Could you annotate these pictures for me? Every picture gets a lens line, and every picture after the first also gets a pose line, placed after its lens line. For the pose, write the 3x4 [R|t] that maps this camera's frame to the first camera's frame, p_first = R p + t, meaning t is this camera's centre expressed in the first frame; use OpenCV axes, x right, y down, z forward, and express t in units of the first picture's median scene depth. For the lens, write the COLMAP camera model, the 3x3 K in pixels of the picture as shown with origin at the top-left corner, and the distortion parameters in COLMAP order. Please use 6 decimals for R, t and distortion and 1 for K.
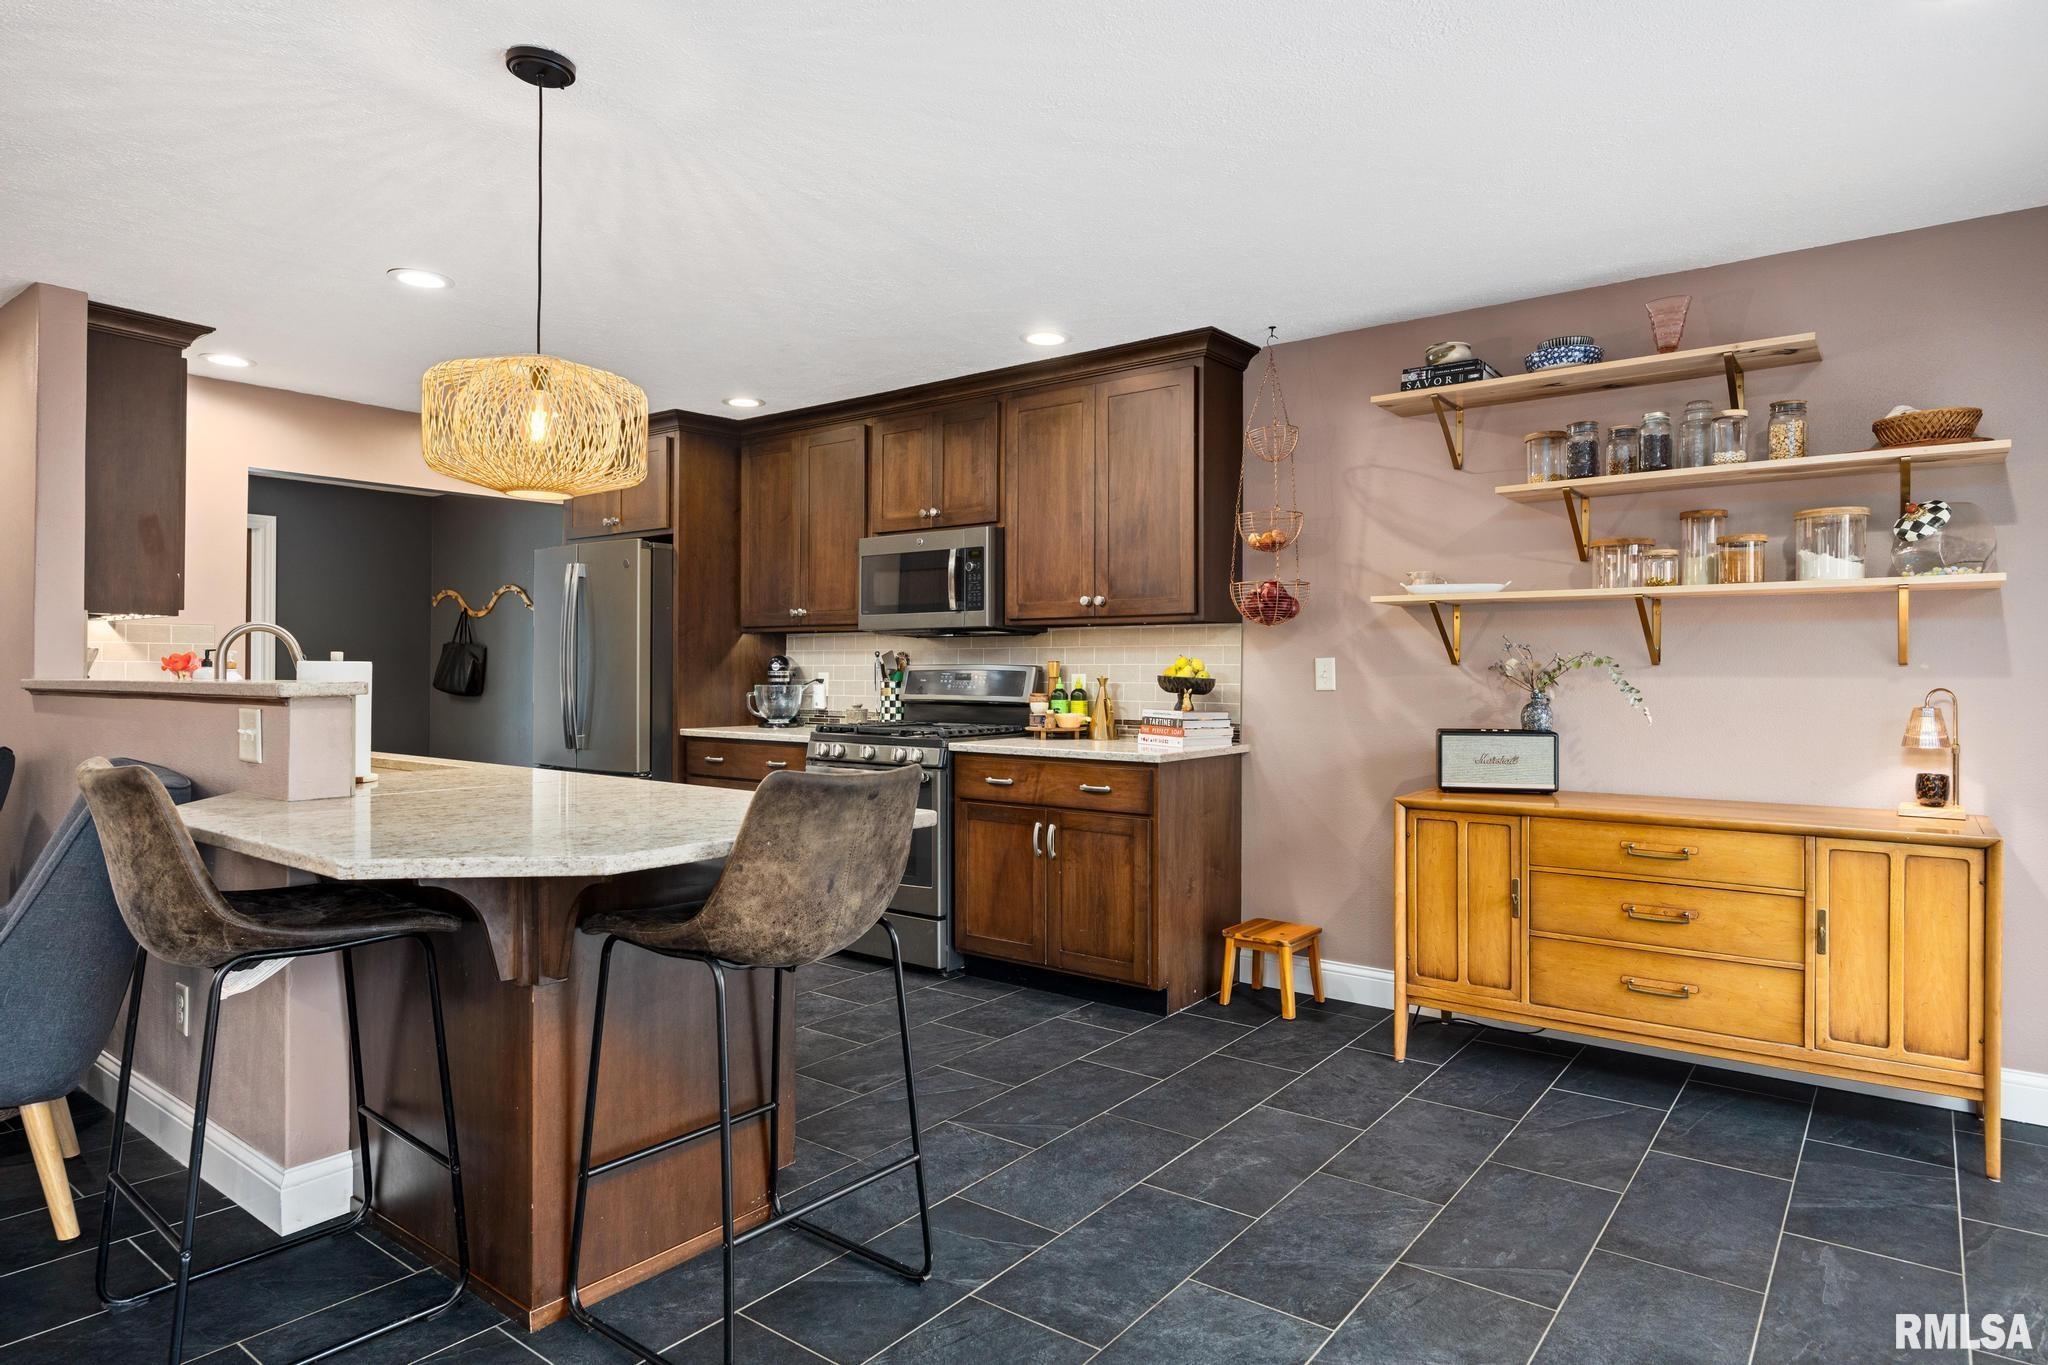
lens RADIAL K [[1136.6, 0, 1033.0], [0, 1136.6, 673.6], [0, 0, 1]] dist [-0.001076, 0.000041]
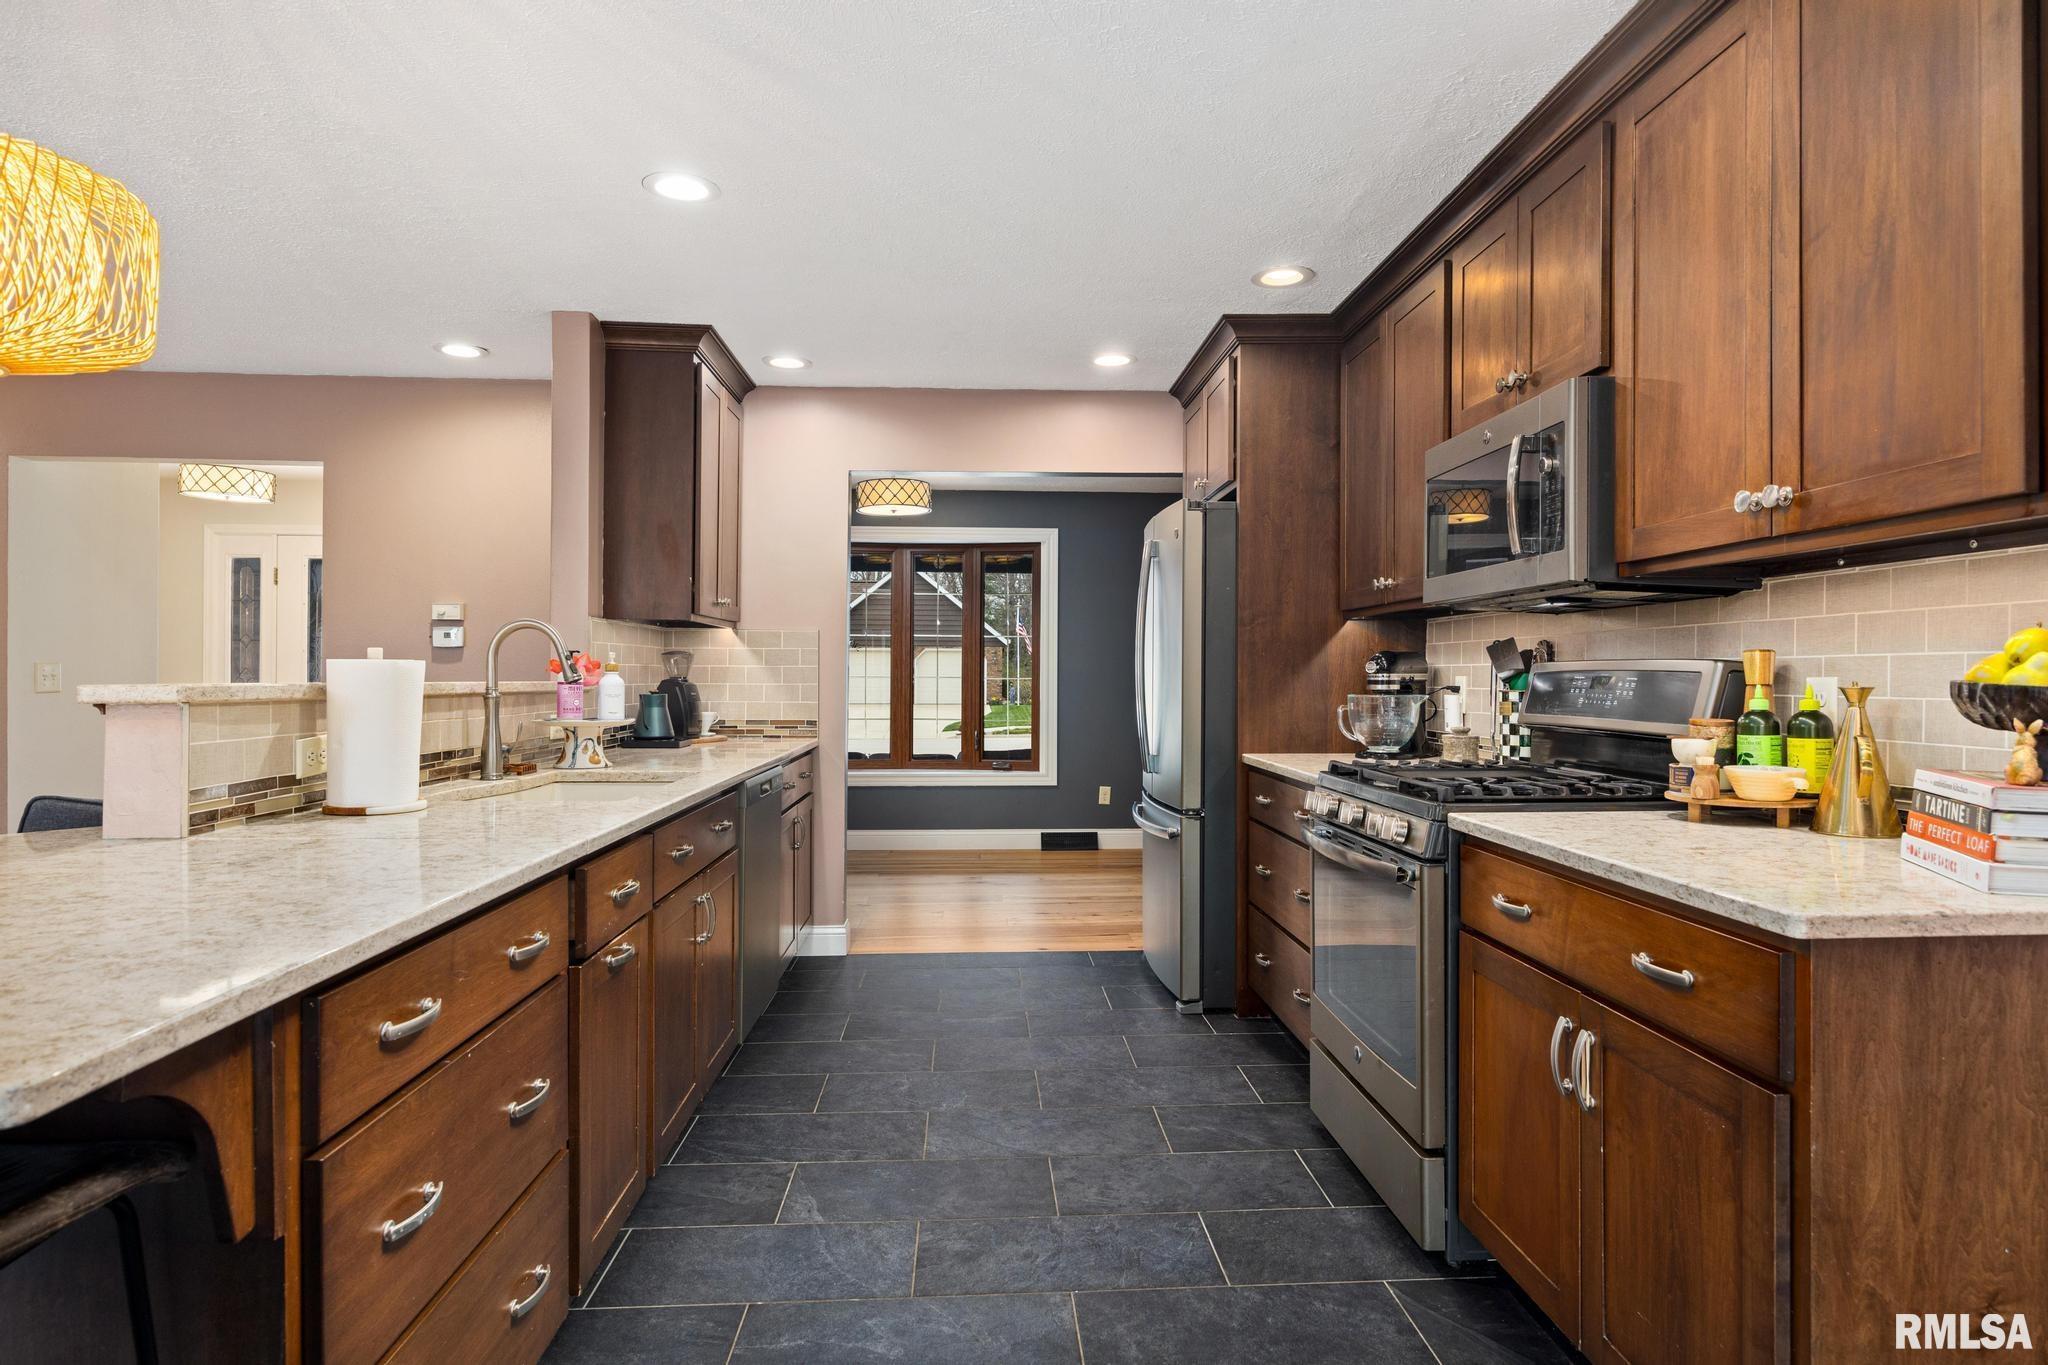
lens RADIAL K [[1136.6, 0, 1033.6], [0, 1136.6, 676.8], [0, 0, 1]] dist [-0.001076, 0.000041]
pose [[0.662879, -0.000647, -0.748726, 0.173237], [-0.001793, 0.999995, -0.002452, 0.001494], [0.748724, 0.002968, 0.662875, 0.492007]]
